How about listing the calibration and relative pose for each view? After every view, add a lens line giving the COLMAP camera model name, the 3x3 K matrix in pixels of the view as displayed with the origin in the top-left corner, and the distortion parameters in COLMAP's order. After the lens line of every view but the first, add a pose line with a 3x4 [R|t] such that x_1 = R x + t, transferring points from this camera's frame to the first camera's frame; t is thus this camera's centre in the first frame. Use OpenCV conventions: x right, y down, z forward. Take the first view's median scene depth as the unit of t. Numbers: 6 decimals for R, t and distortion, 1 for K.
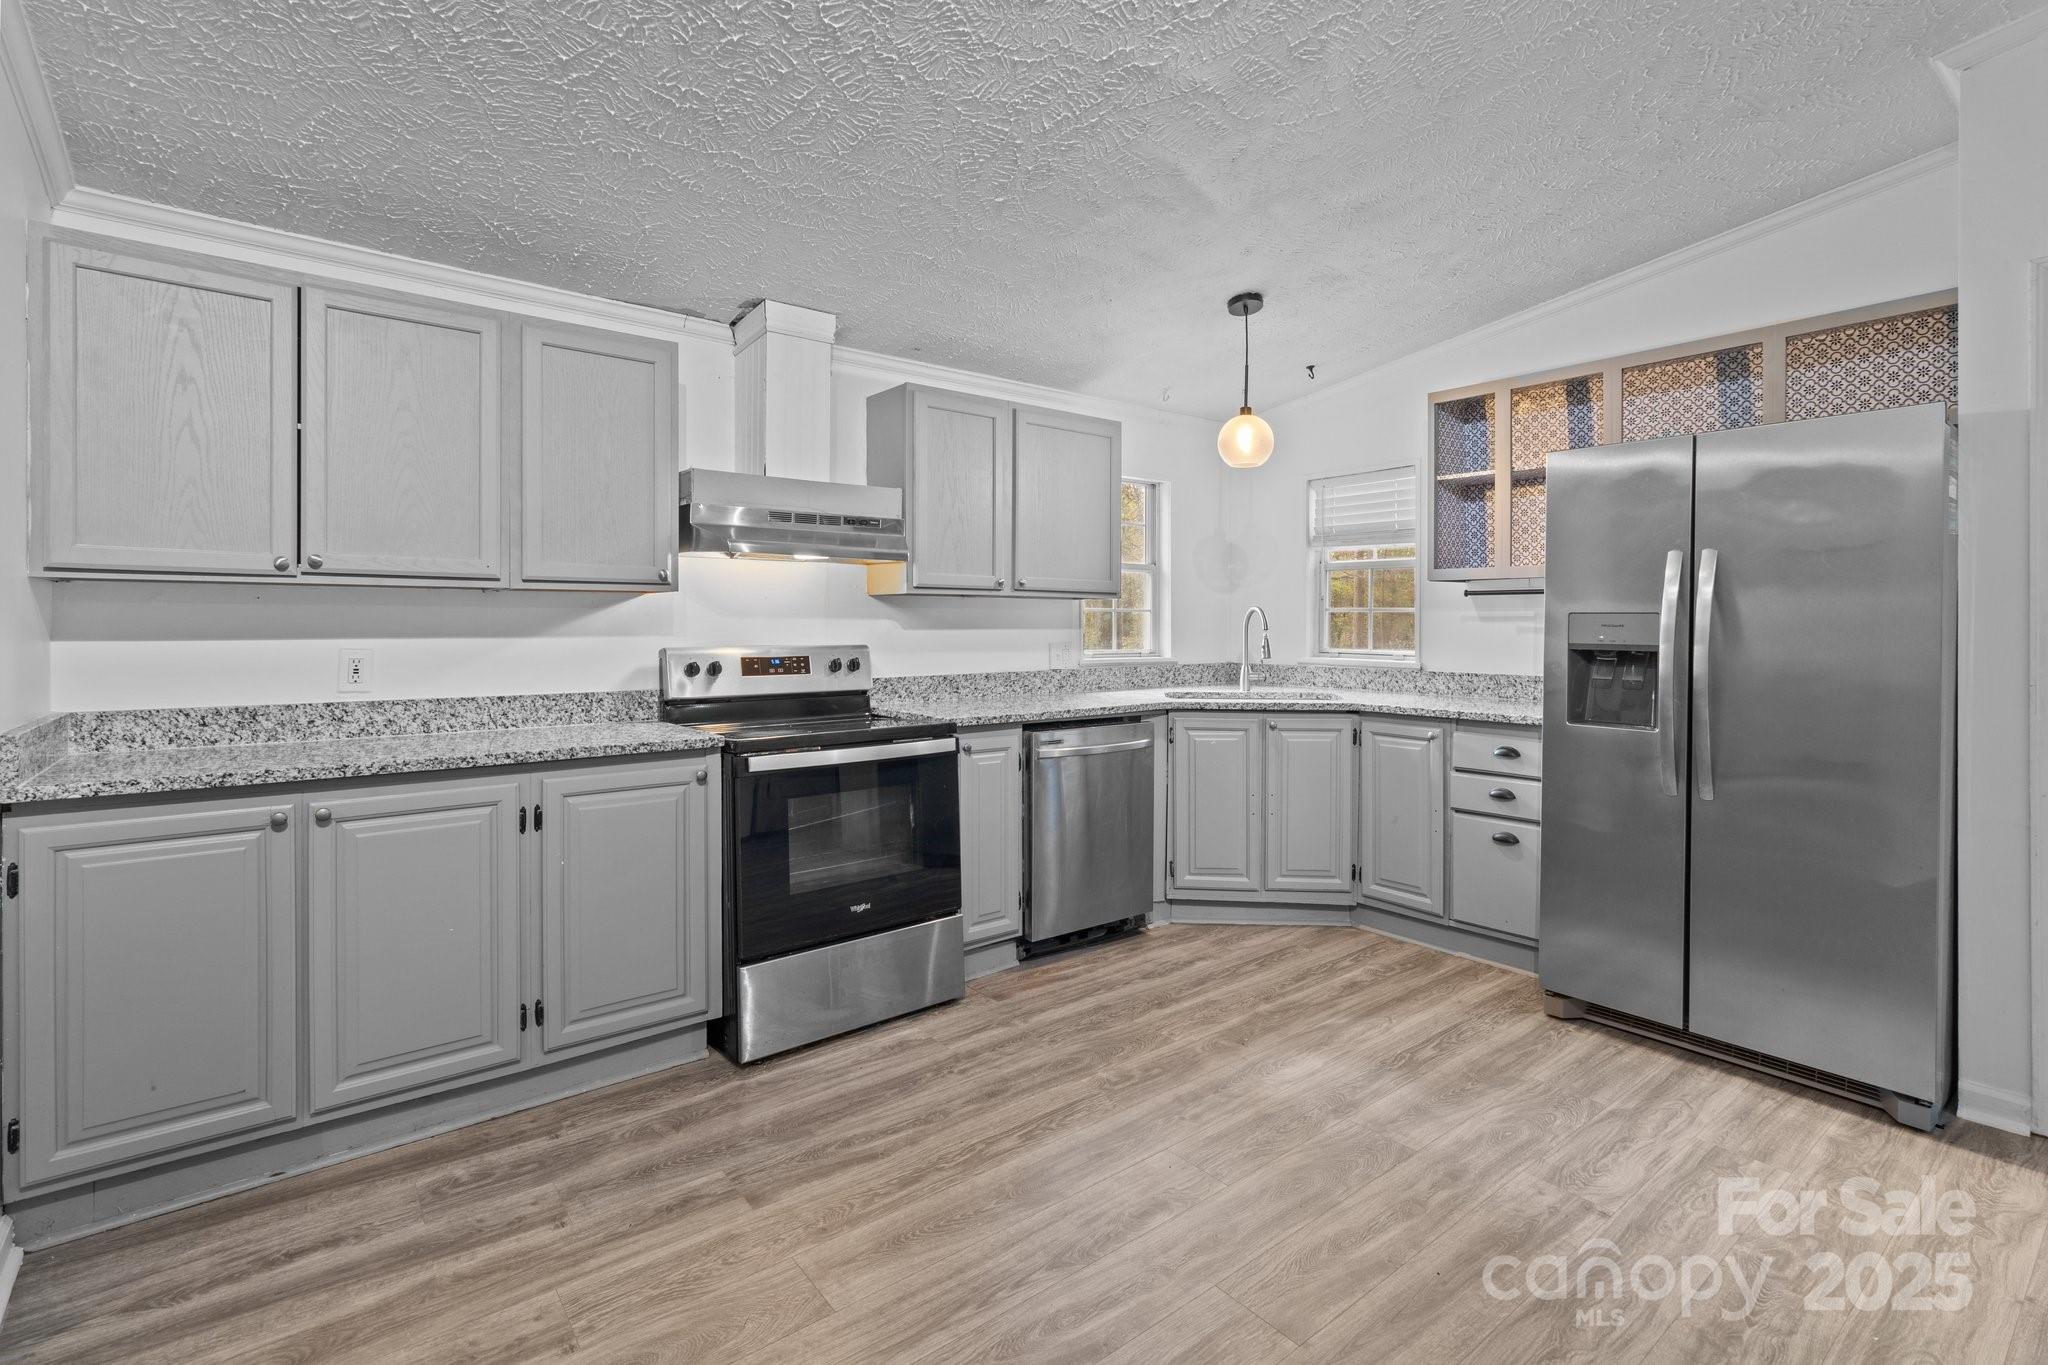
lens RADIAL K [[956.6, 0, 1032.1], [0, 956.6, 632.4], [0, 0, 1]] dist [-0.005119, 0.001474]
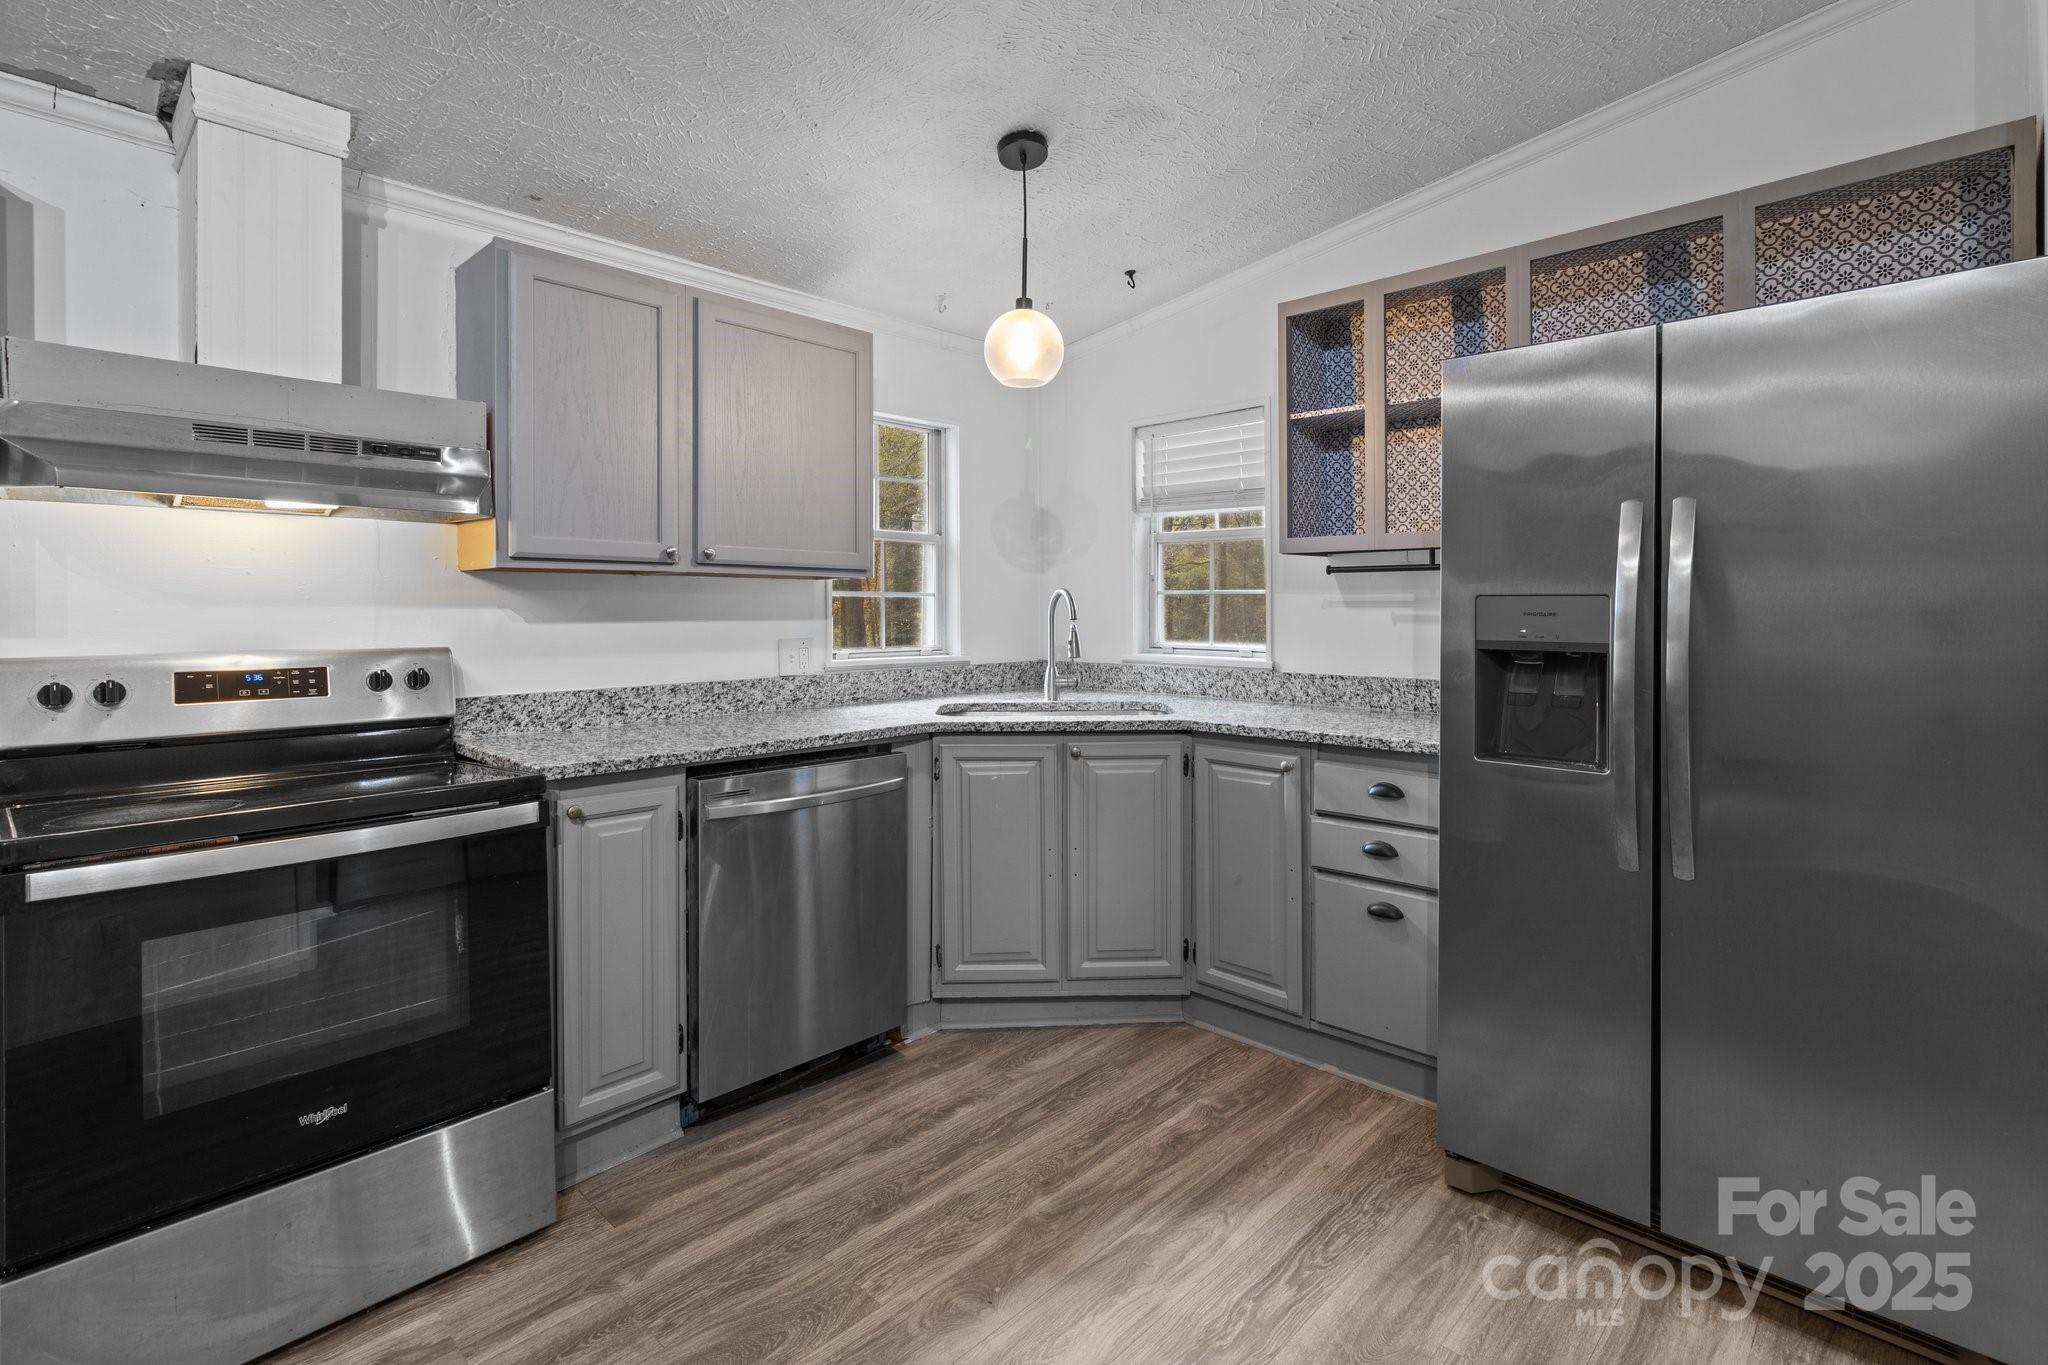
lens RADIAL K [[956.6, 0, 1033.9], [0, 956.6, 610.3], [0, 0, 1]] dist [-0.005119, 0.001474]
pose [[0.991110, -0.003779, 0.132994, 0.138913], [0.004956, 0.999951, -0.008524, -0.004578], [-0.132956, 0.009107, 0.991080, 0.319306]]
